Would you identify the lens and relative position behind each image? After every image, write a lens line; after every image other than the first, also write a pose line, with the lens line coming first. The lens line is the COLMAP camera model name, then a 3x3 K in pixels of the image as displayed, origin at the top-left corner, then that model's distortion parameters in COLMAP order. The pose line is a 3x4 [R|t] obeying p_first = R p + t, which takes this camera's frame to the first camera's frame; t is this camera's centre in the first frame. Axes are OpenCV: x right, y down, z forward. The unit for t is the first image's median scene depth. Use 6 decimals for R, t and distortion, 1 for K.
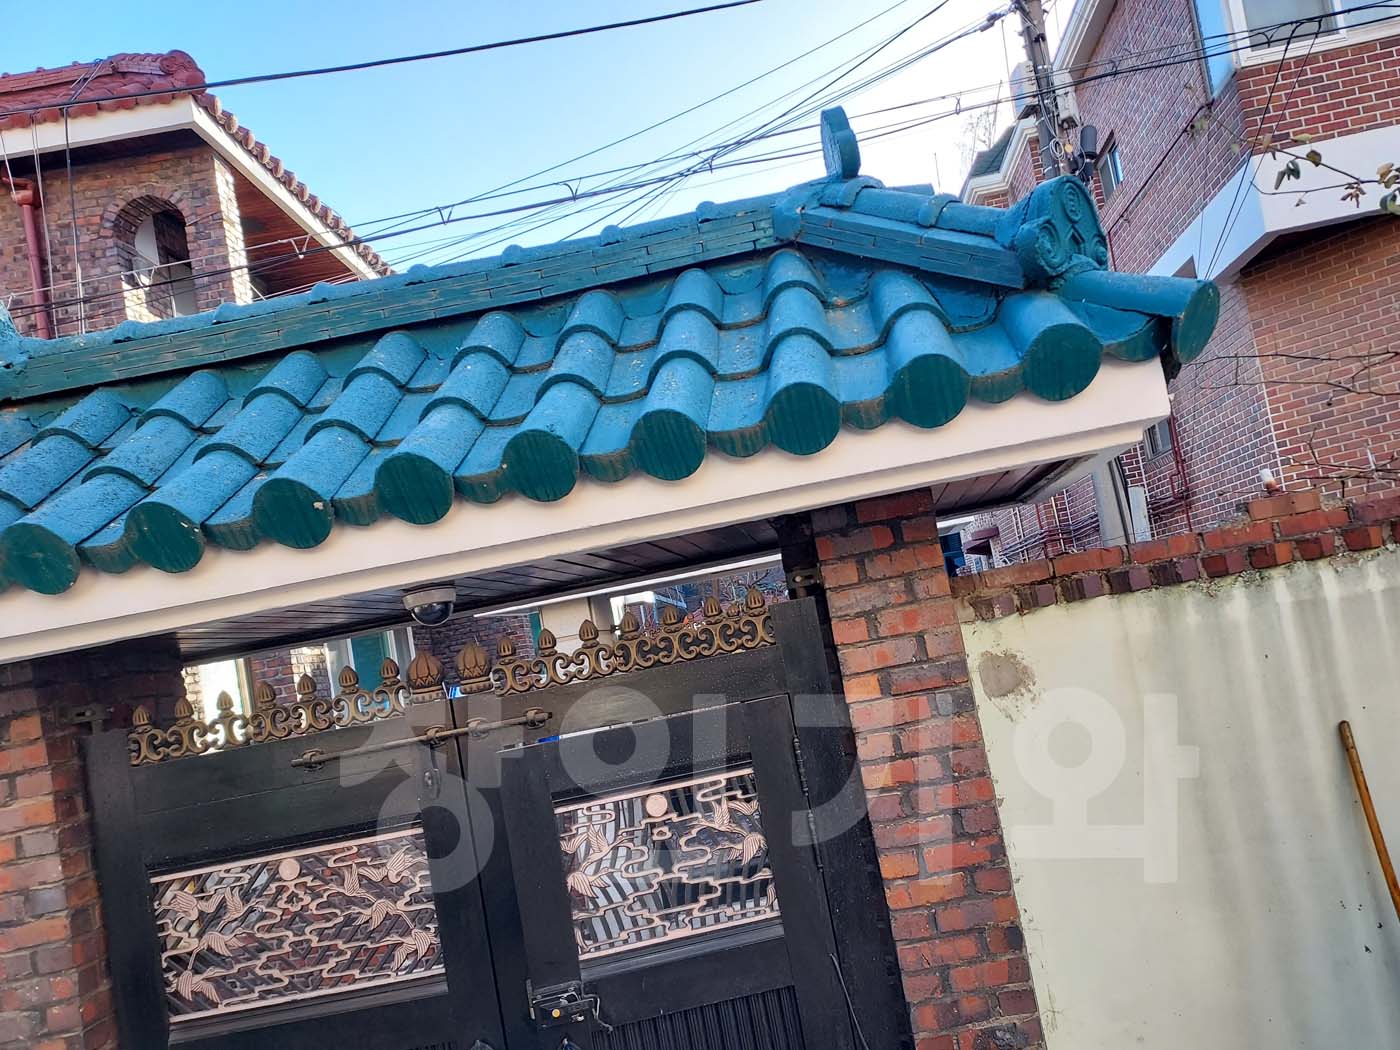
lens RADIAL K [[1044.3, 0, 734.4], [0, 1044.3, 571.4], [0, 0, 1]] dist [0.060322, -0.028587]
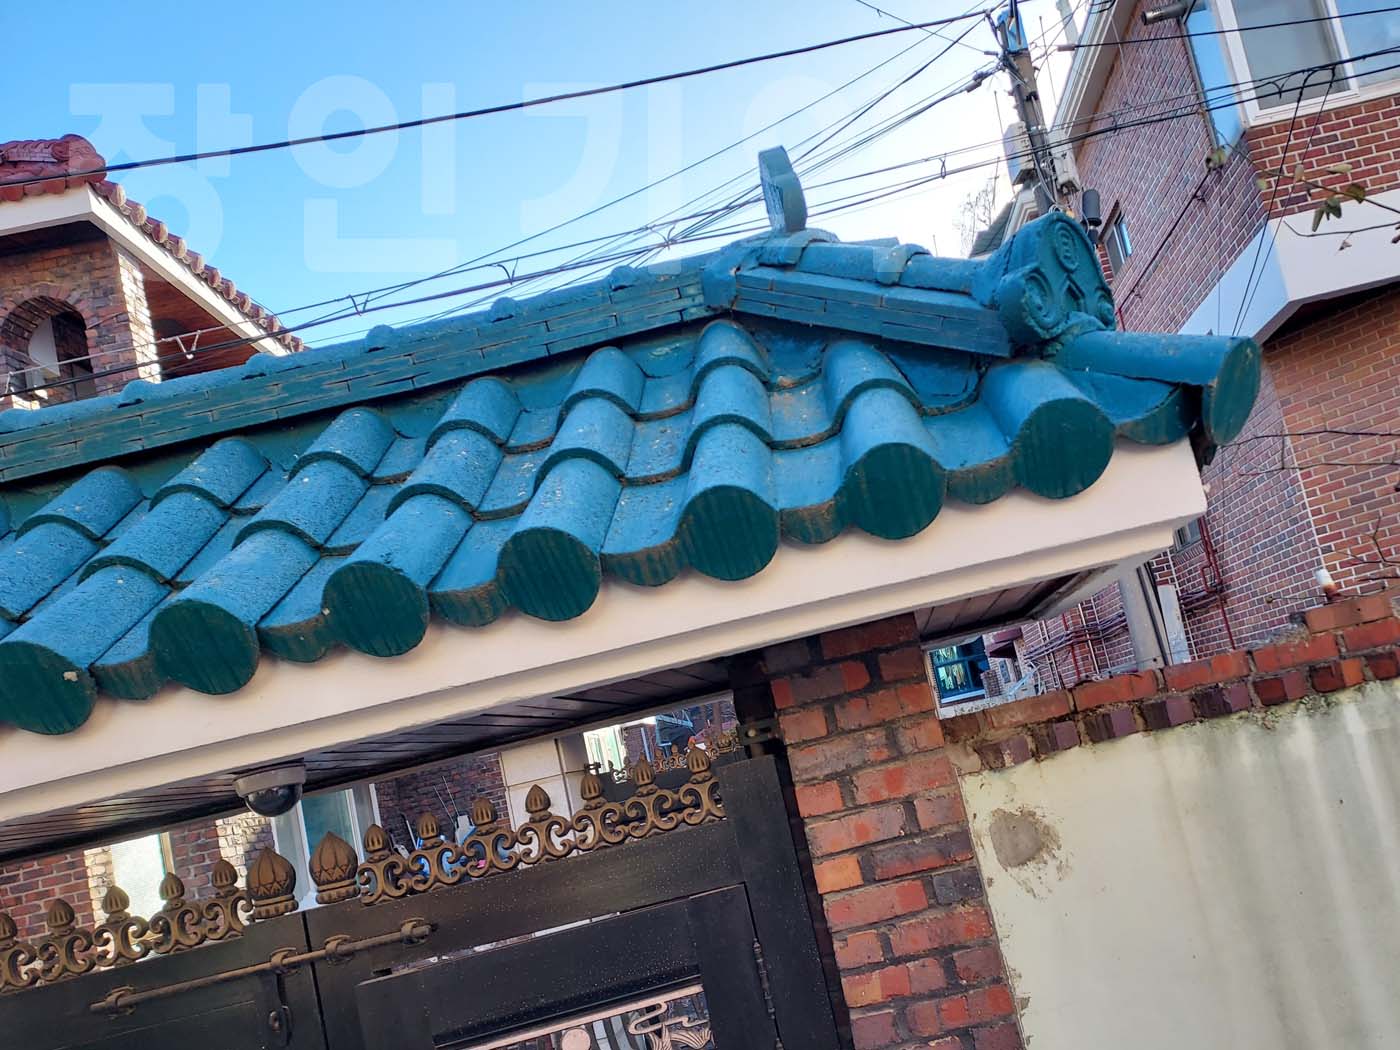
lens RADIAL K [[1130.6, 0, 789.8], [0, 1130.6, 622.2], [0, 0, 1]] dist [0.069906, -0.032129]
pose [[0.998223, -0.040697, 0.043525, 0.053666], [0.043023, 0.997618, -0.053913, -0.027519], [-0.041227, 0.055690, 0.997597, 0.143149]]
